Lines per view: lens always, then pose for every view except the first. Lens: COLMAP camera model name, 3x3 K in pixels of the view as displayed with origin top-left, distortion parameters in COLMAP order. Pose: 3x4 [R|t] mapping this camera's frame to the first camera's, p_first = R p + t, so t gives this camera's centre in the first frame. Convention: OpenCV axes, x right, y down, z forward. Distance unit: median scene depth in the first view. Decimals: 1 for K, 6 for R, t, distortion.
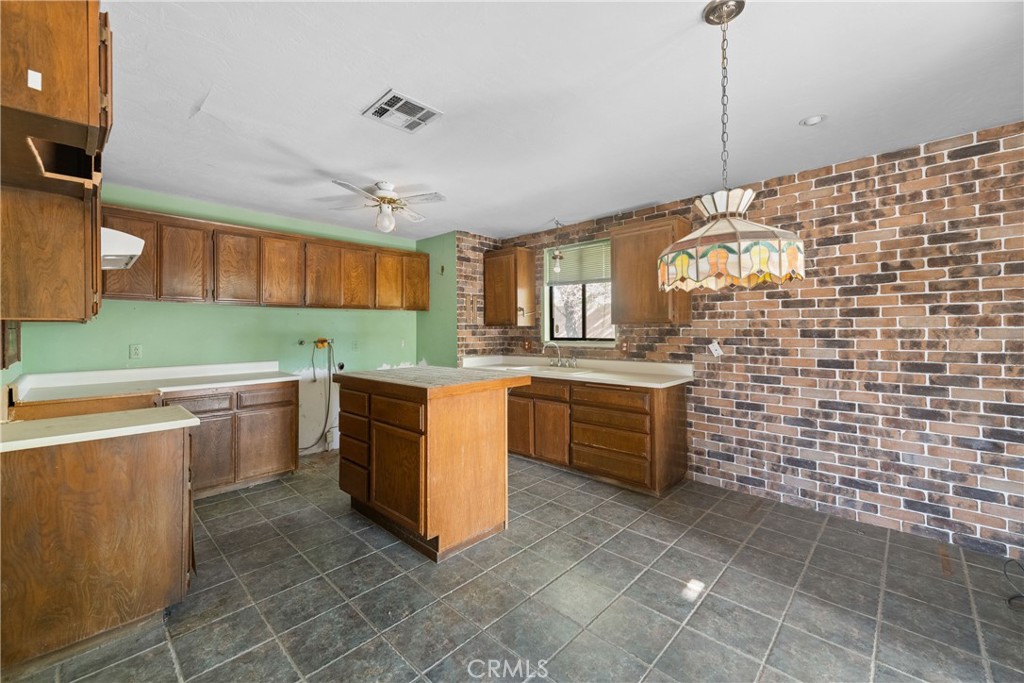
lens RADIAL K [[405.9, 0, 518.1], [0, 405.9, 326.4], [0, 0, 1]] dist [0.010132, -0.002271]
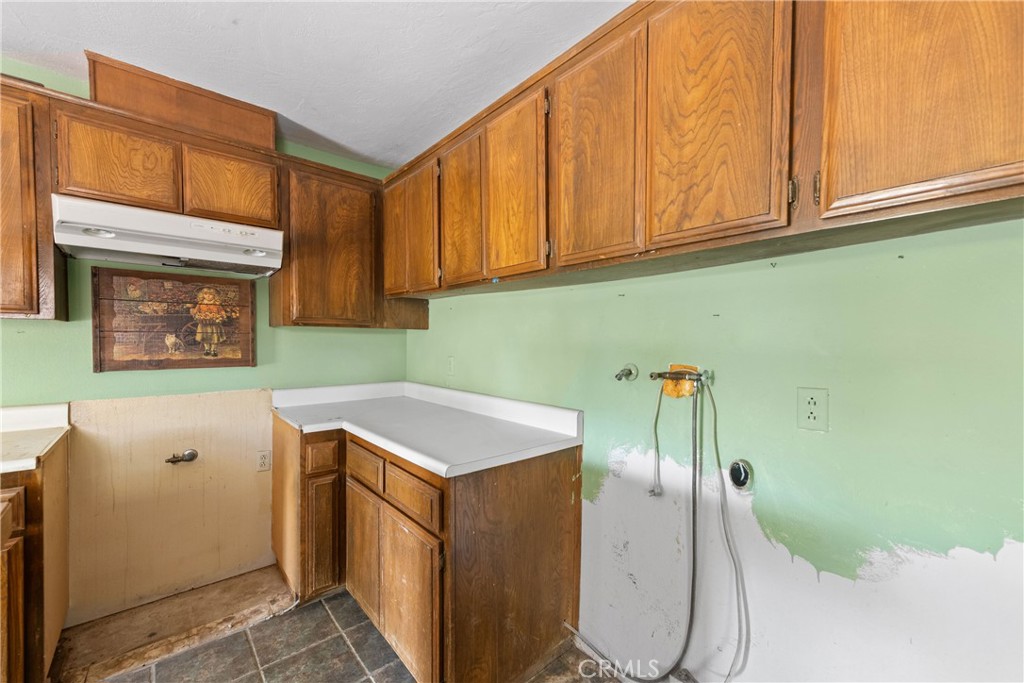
lens RADIAL K [[405.9, 0, 523.0], [0, 405.9, 350.1], [0, 0, 1]] dist [0.010132, -0.002271]
pose [[-0.098946, 0.027192, -0.994721, -0.245918], [-0.002535, 0.999616, 0.027578, 0.013711], [0.995090, 0.005251, -0.098840, 1.407008]]
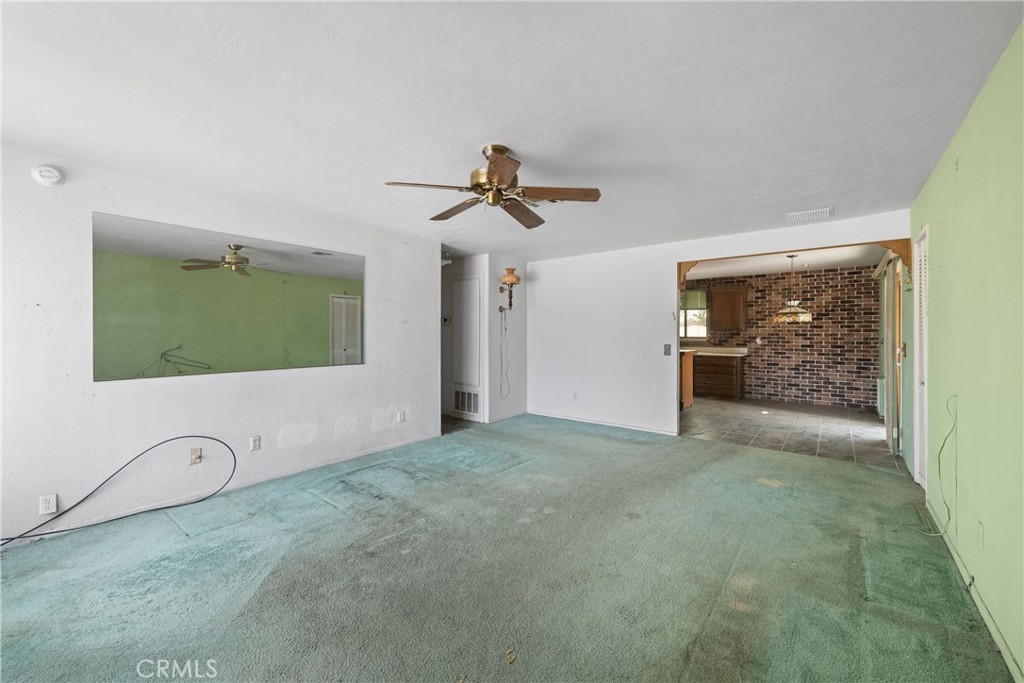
lens RADIAL K [[405.9, 0, 508.7], [0, 405.9, 334.5], [0, 0, 1]] dist [0.010132, -0.002271]
pose [[0.997122, 0.003959, 0.075708, -1.345216], [-0.005172, 0.999861, 0.015840, -0.015278], [-0.075634, -0.016186, 0.997004, -1.476719]]
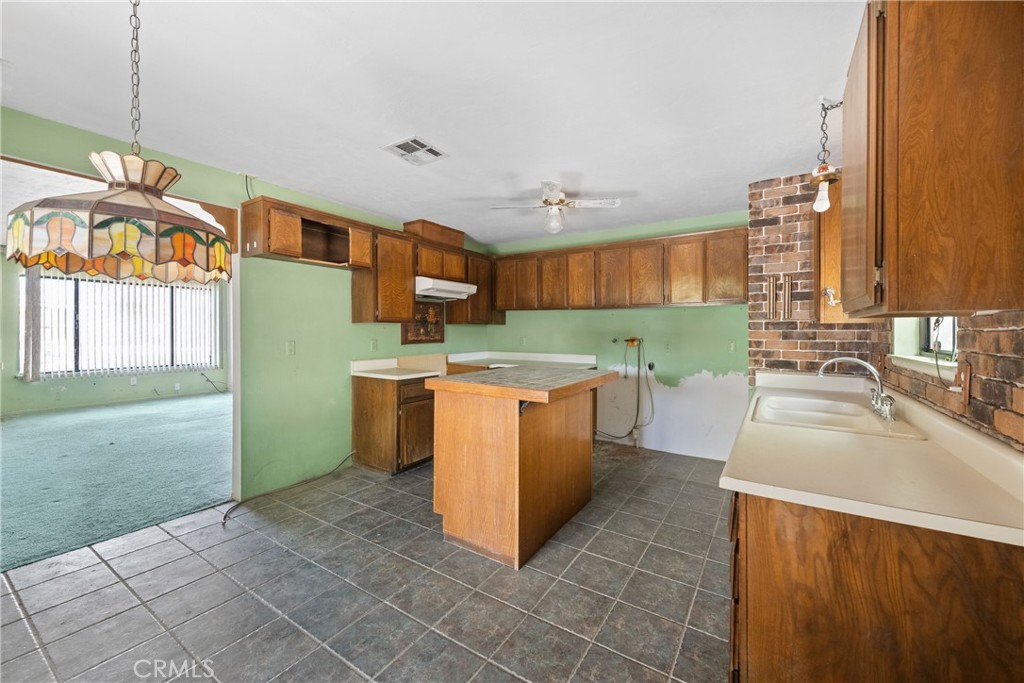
lens RADIAL K [[405.9, 0, 521.8], [0, 405.9, 332.2], [0, 0, 1]] dist [0.010132, -0.002271]
pose [[0.183835, 0.011263, -0.982893, 0.745484], [0.003012, 0.999923, 0.012022, 0.005005], [0.982953, -0.005171, 0.183786, 0.821089]]
